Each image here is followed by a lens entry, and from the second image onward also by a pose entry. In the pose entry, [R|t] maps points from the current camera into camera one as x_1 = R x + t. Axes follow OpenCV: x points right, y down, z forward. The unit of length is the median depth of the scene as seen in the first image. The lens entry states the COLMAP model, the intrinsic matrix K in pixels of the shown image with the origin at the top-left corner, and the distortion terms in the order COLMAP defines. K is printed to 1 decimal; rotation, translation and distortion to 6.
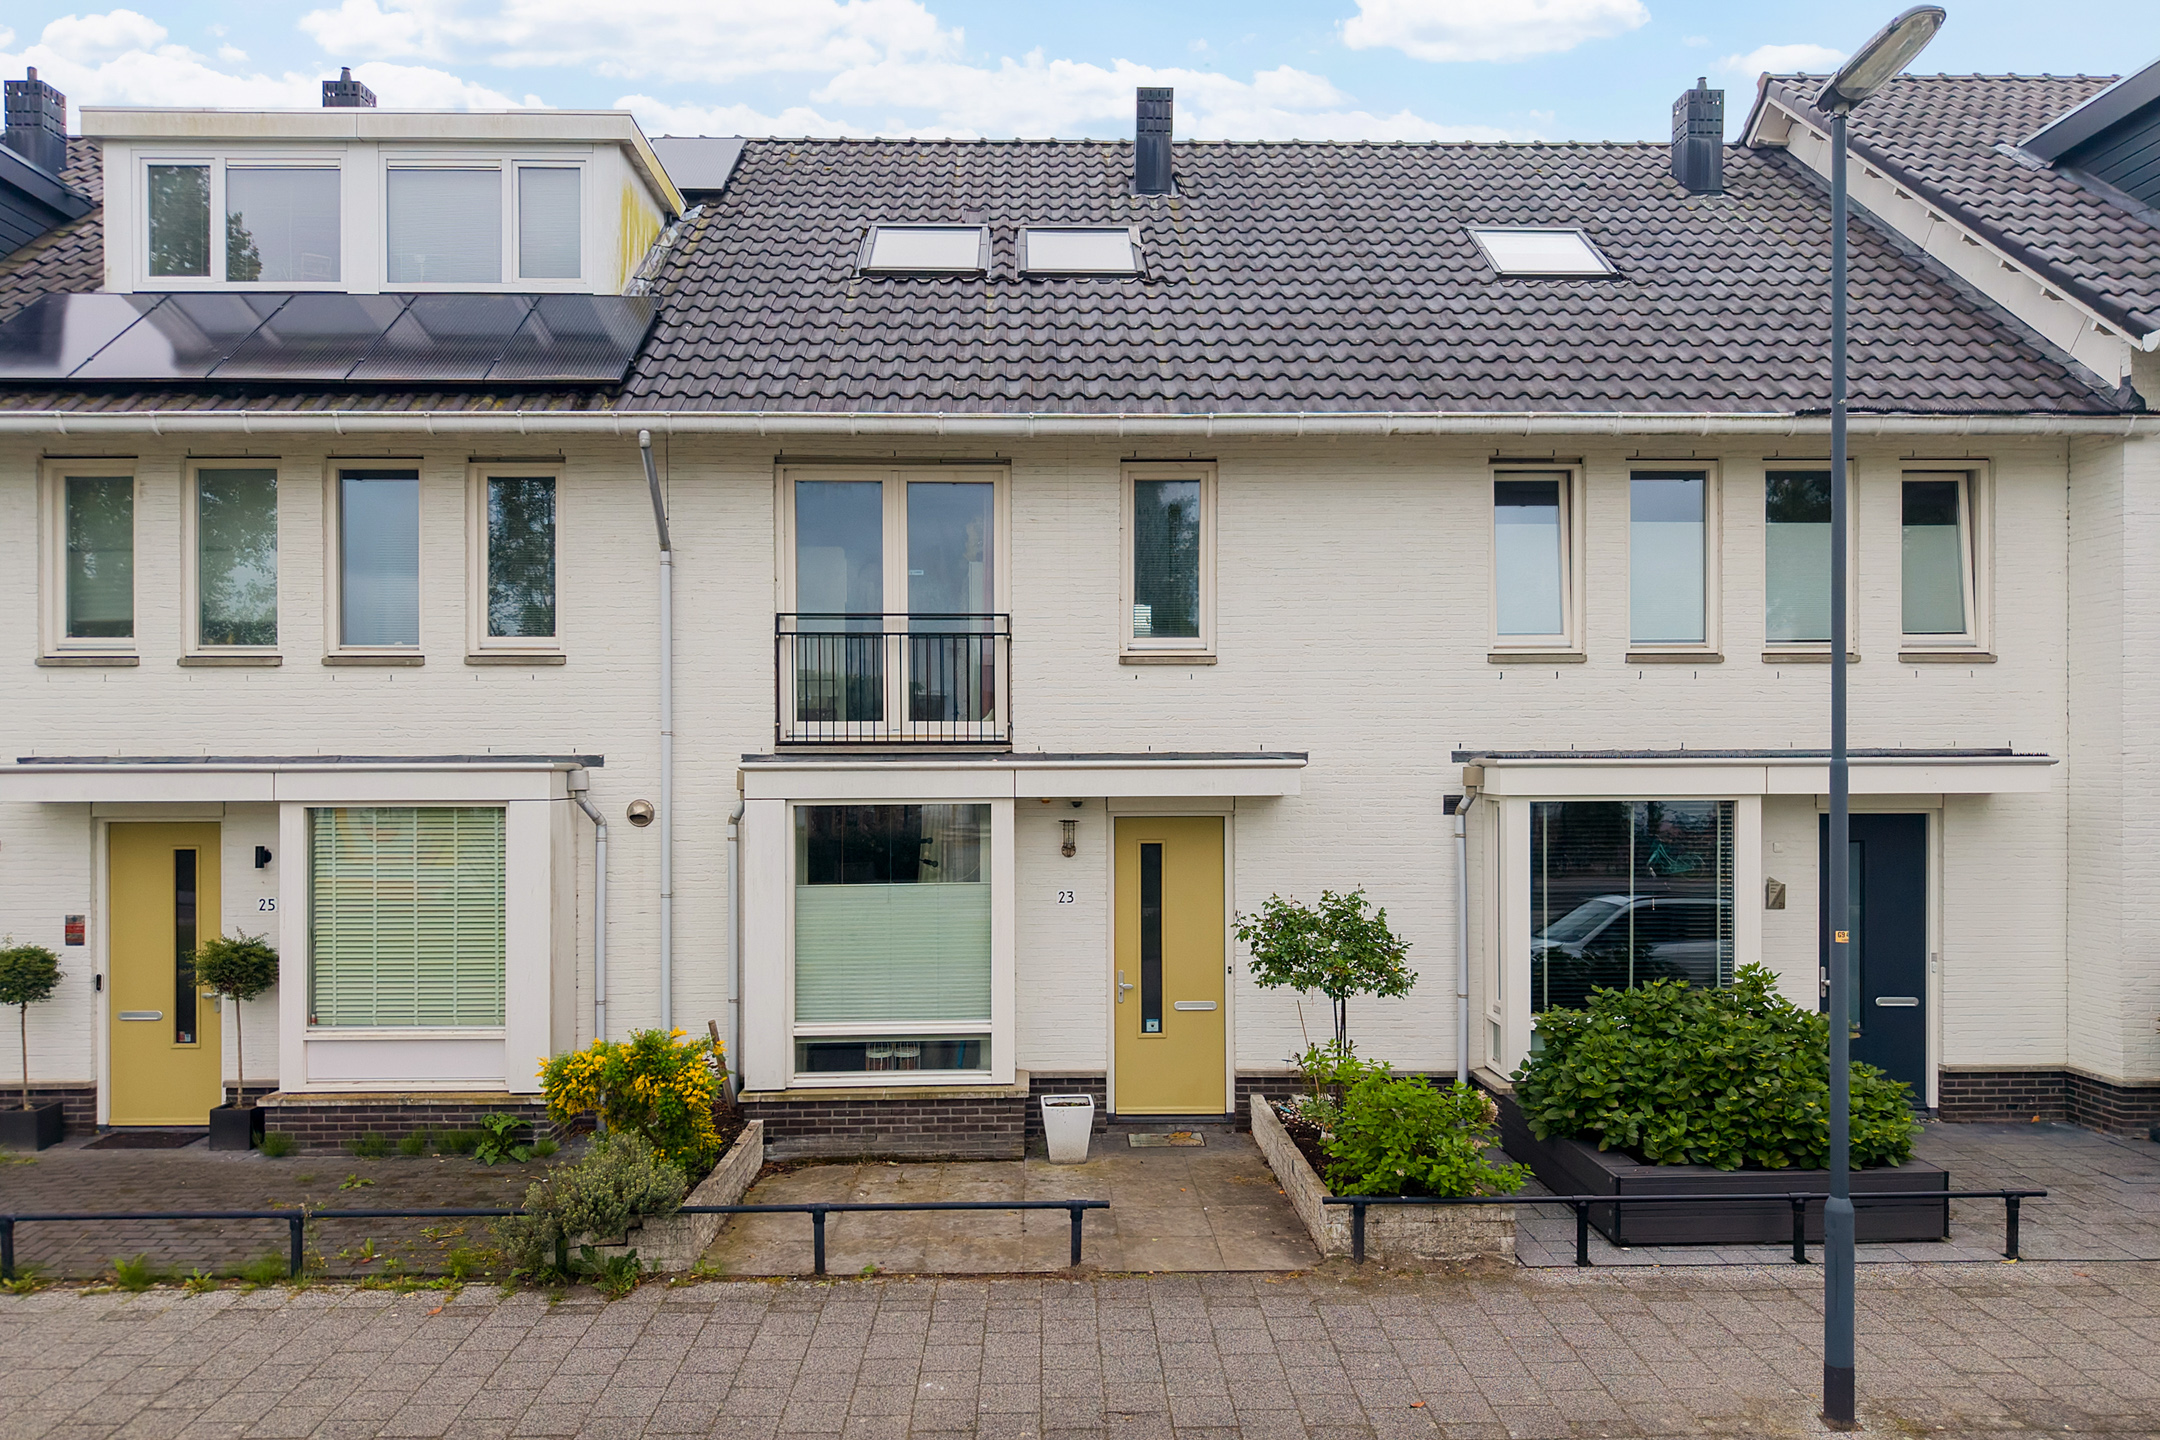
lens RADIAL K [[1492.8, 0, 1062.9], [0, 1492.8, 819.1], [0, 0, 1]] dist [-0.020797, 0.000056]
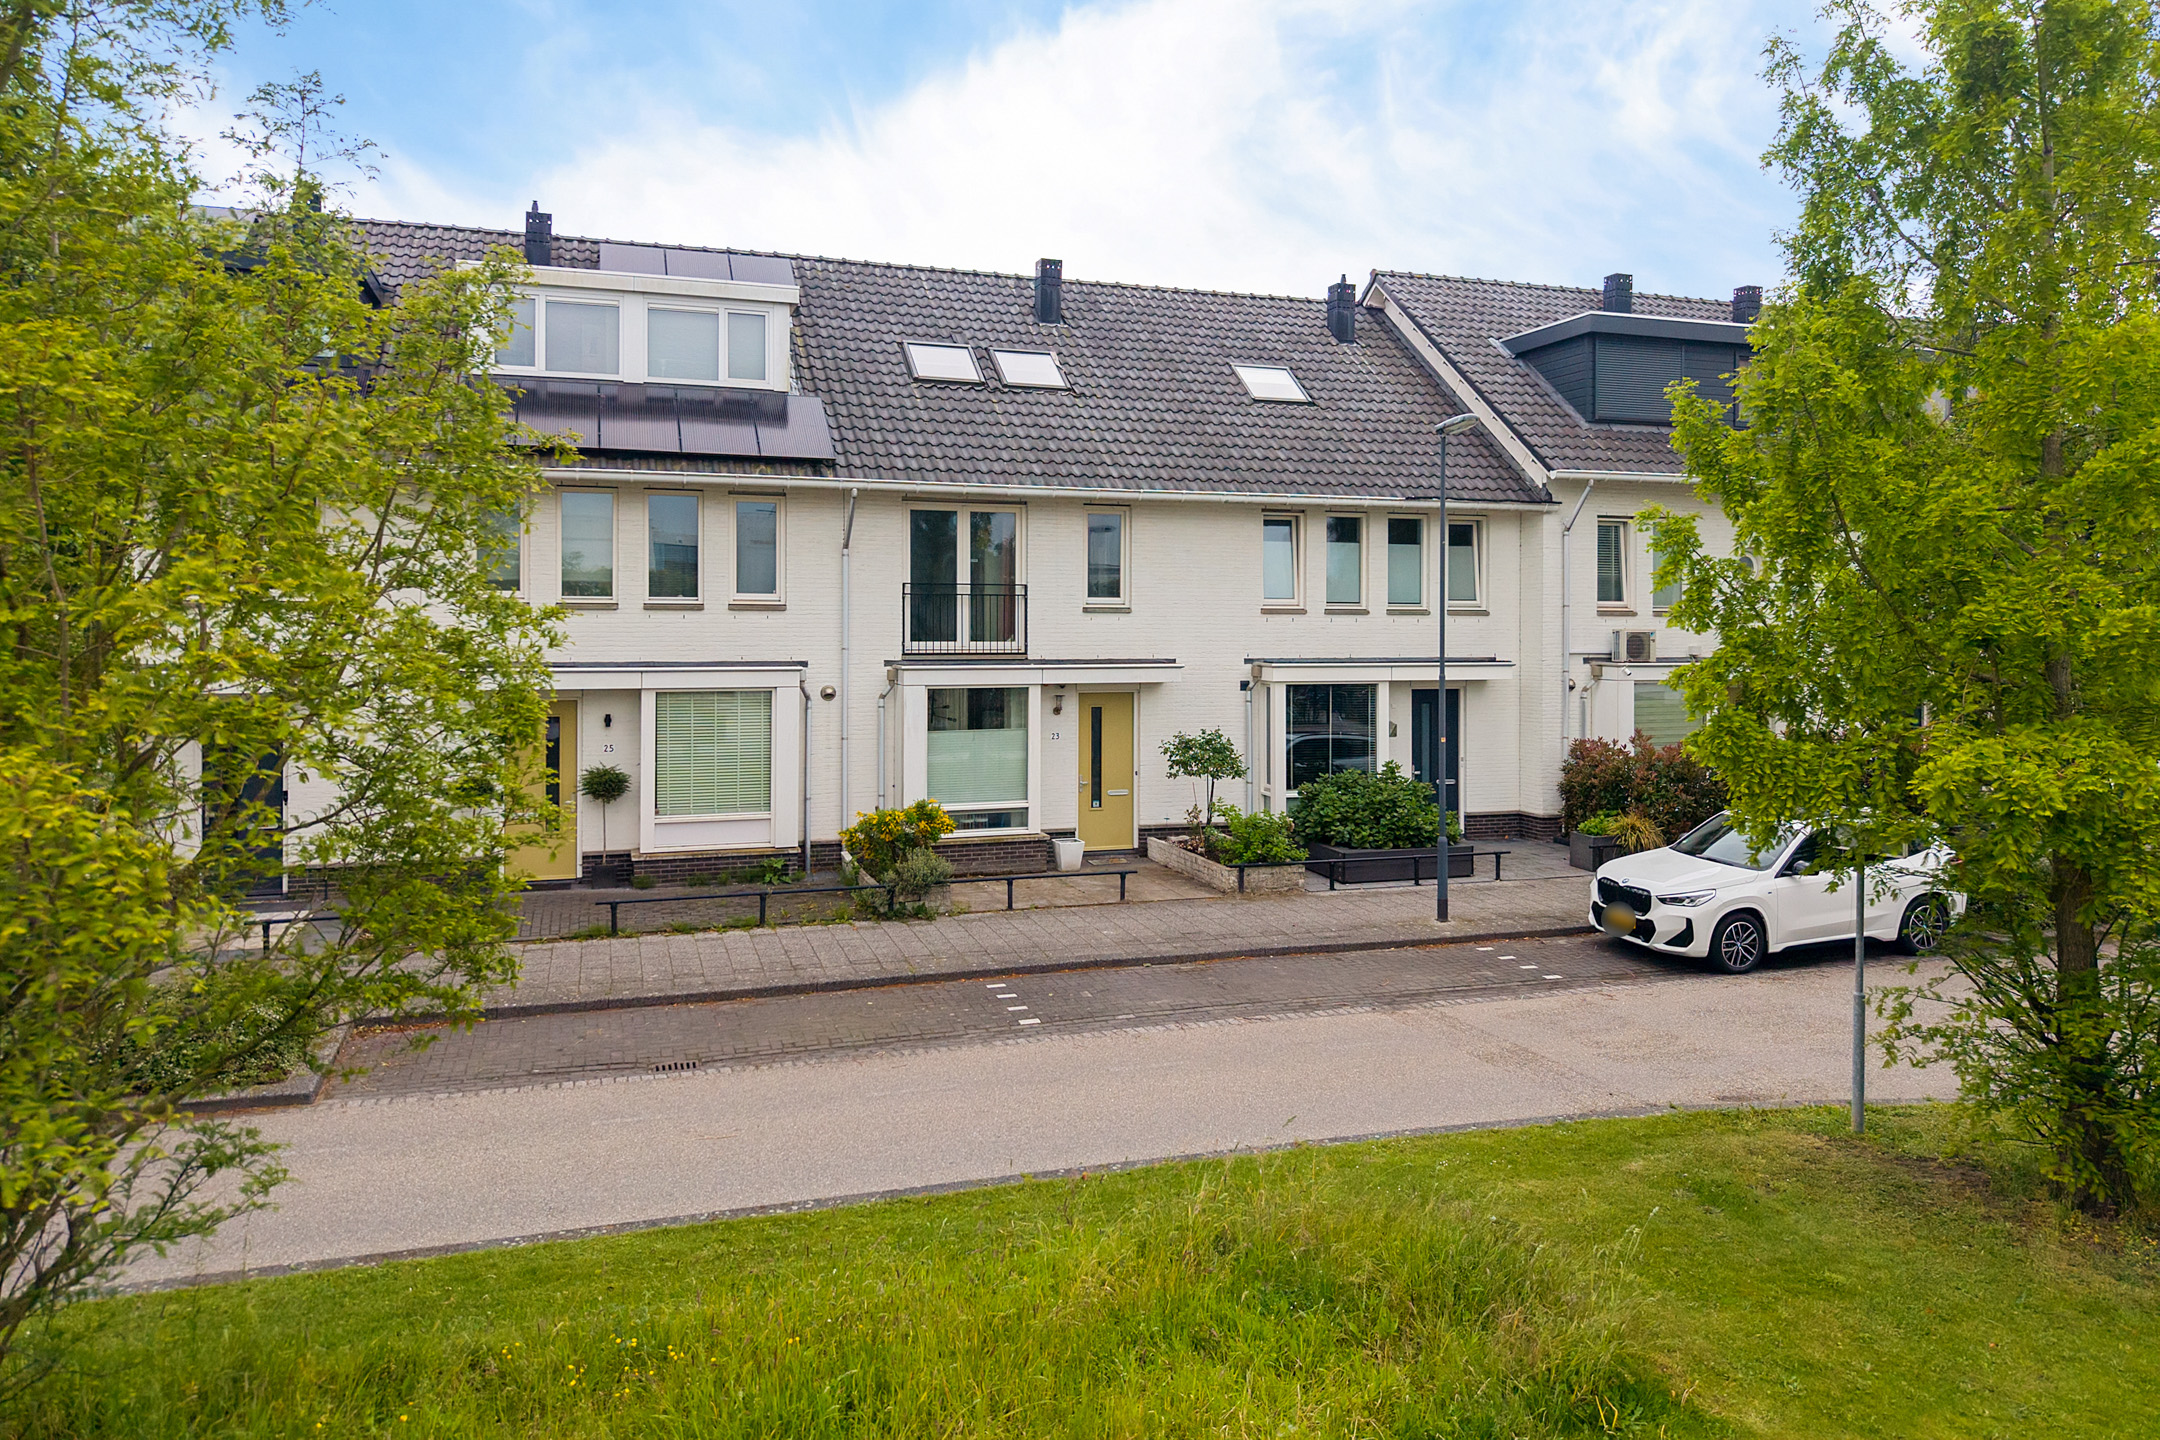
lens RADIAL K [[1492.8, 0, 1080.6], [0, 1492.8, 712.0], [0, 0, 1]] dist [-0.020797, 0.000056]
pose [[0.954014, -0.010684, 0.299572, -0.536099], [0.004612, 0.999769, 0.020969, -0.017625], [-0.299727, -0.018623, 0.953843, -0.811929]]
